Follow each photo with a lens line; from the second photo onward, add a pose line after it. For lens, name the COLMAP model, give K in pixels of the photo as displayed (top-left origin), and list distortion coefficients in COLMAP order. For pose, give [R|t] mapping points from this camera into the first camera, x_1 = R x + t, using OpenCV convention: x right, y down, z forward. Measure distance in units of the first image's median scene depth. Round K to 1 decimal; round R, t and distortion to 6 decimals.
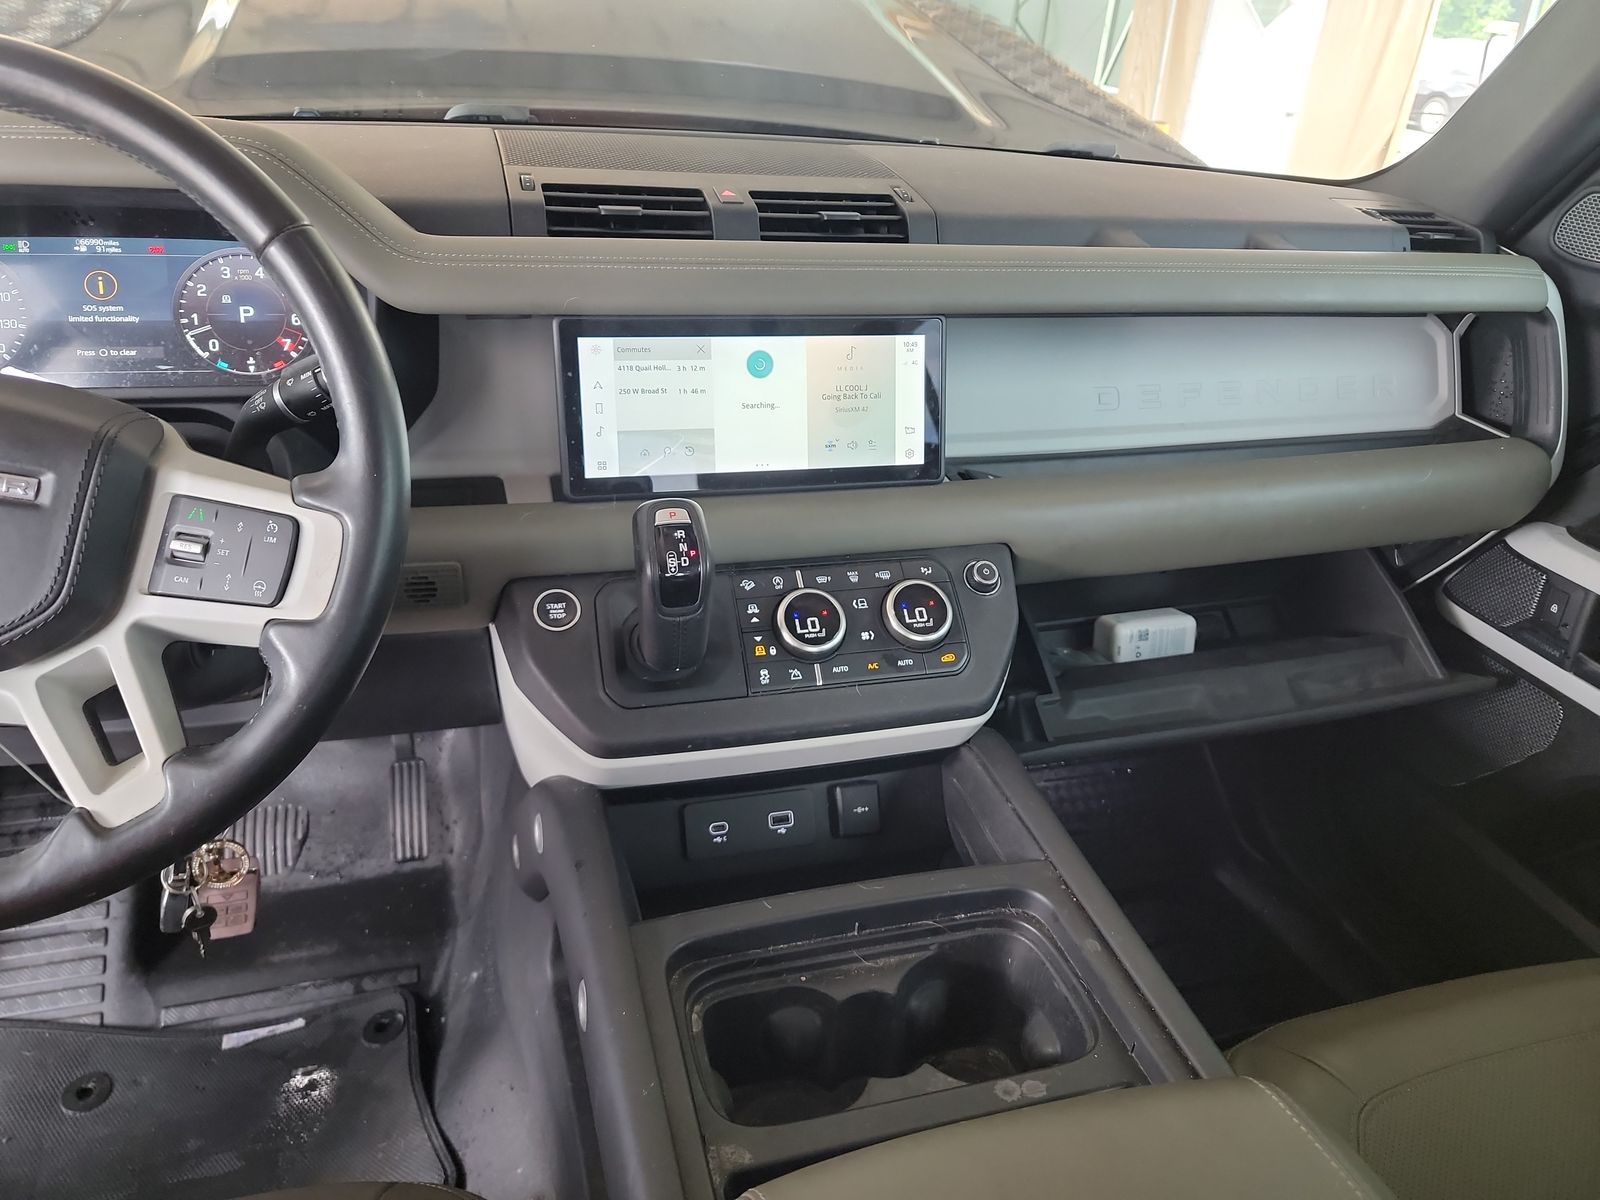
lens RADIAL K [[1130.9, 0, 807.5], [0, 1130.9, 585.3], [0, 0, 1]] dist [0.052786, -0.028333]
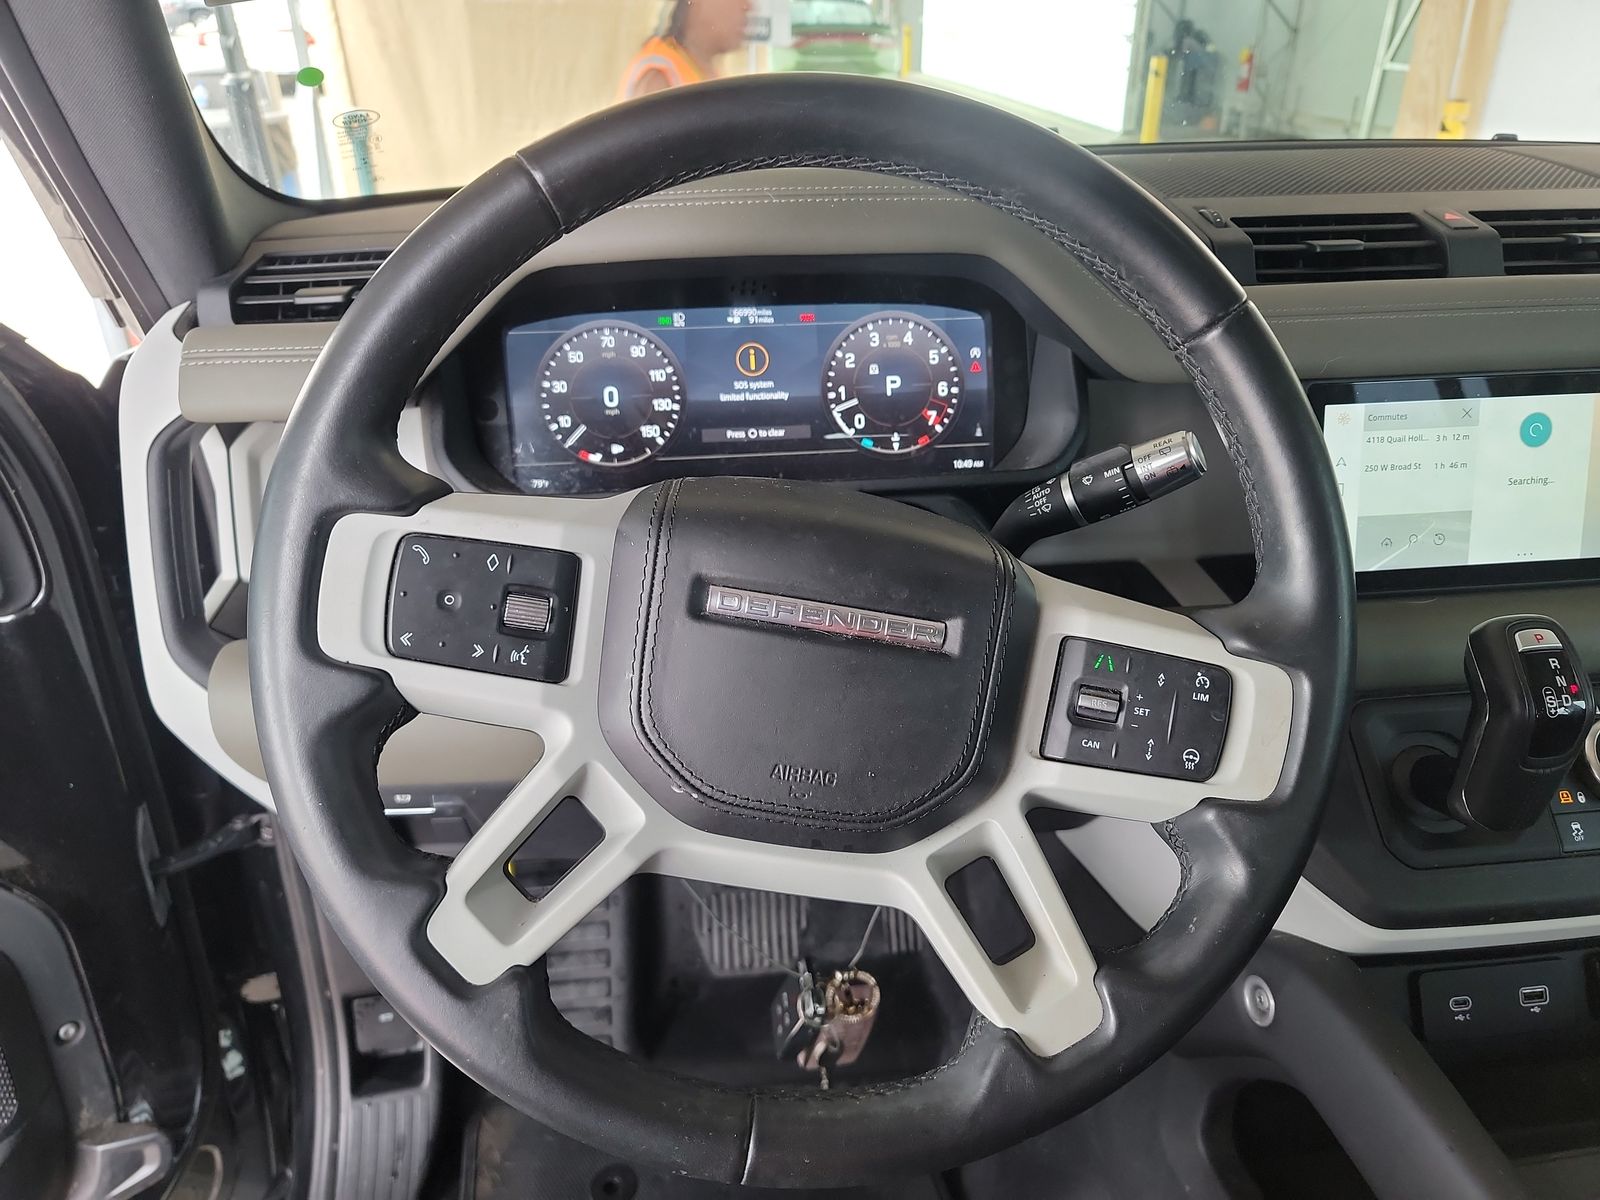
lens RADIAL K [[1130.9, 0, 792.6], [0, 1130.9, 608.2], [0, 0, 1]] dist [0.052786, -0.028333]
pose [[0.986280, 0.013937, -0.164492, -0.425149], [-0.011922, 0.999841, 0.013232, -0.074632], [0.164650, -0.011090, 0.986290, 0.115588]]
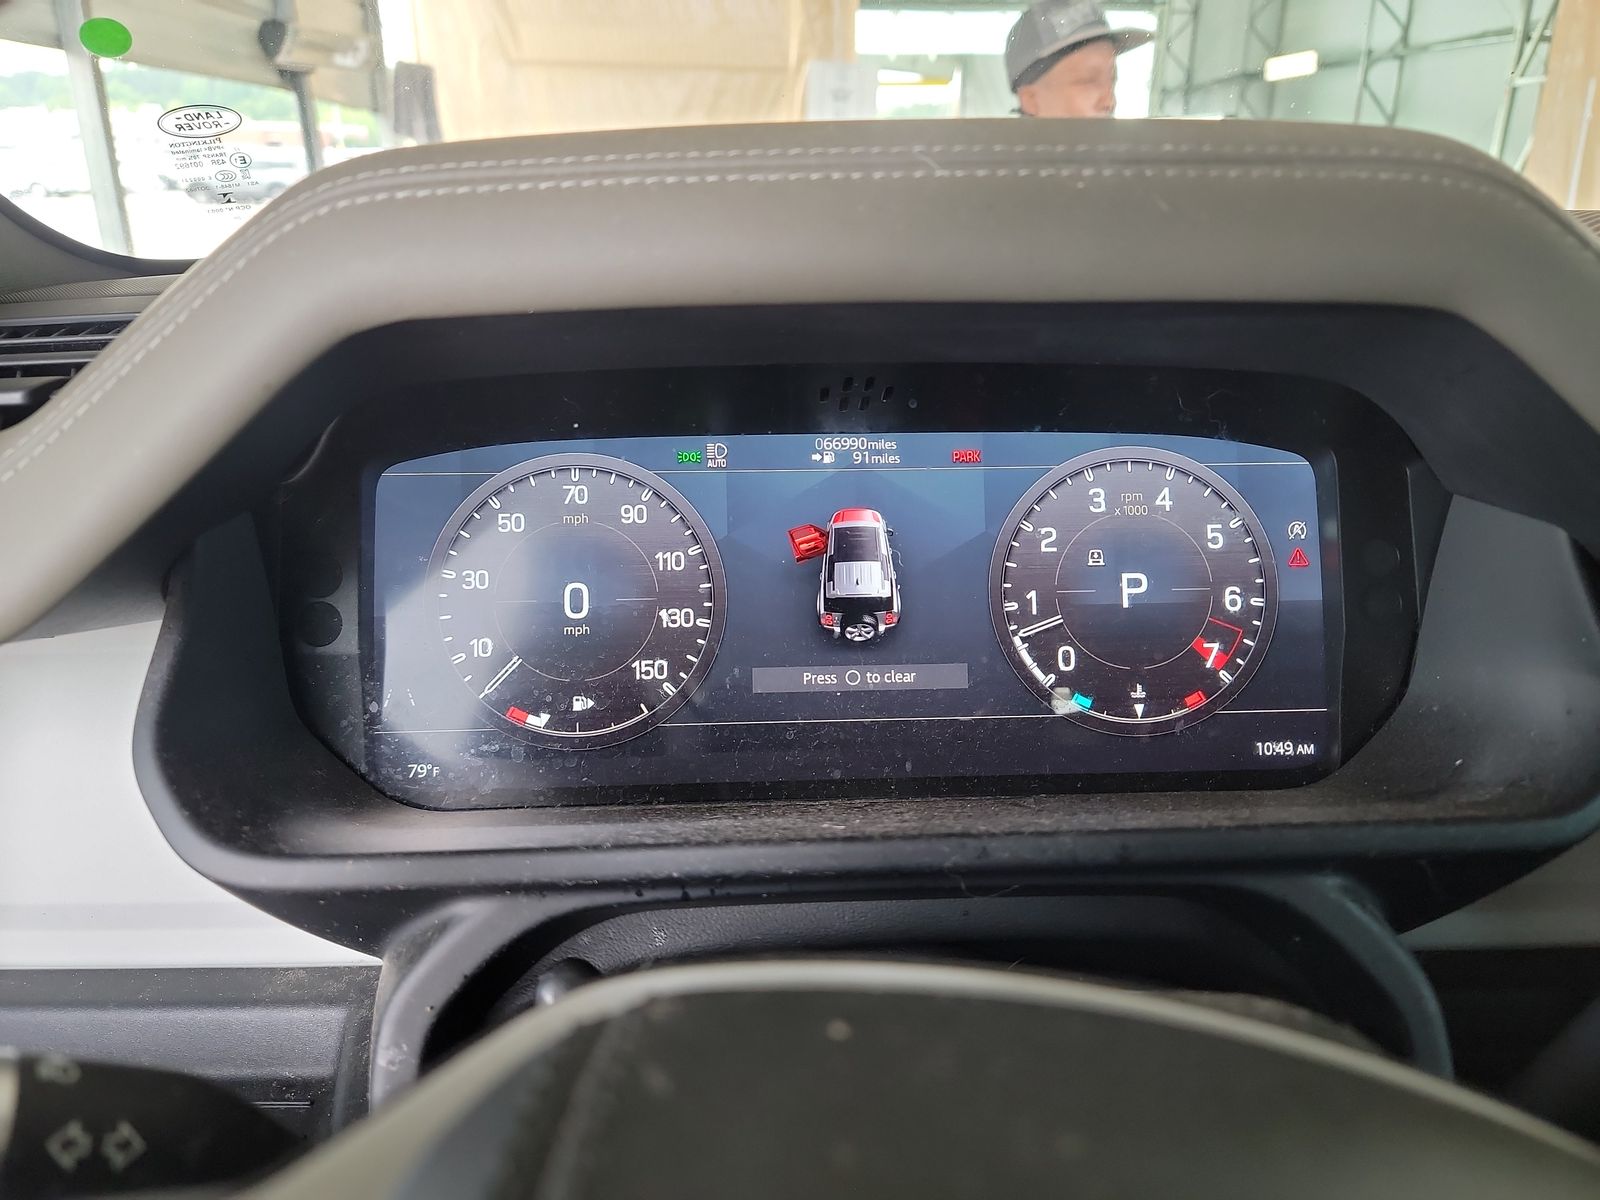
lens RADIAL K [[1130.9, 0, 801.5], [0, 1130.9, 607.5], [0, 0, 1]] dist [0.052786, -0.028333]
pose [[0.976144, 0.017459, -0.216420, -0.527852], [-0.043951, 0.992015, -0.118210, -0.173434], [0.212628, 0.124902, 0.969118, 0.547766]]
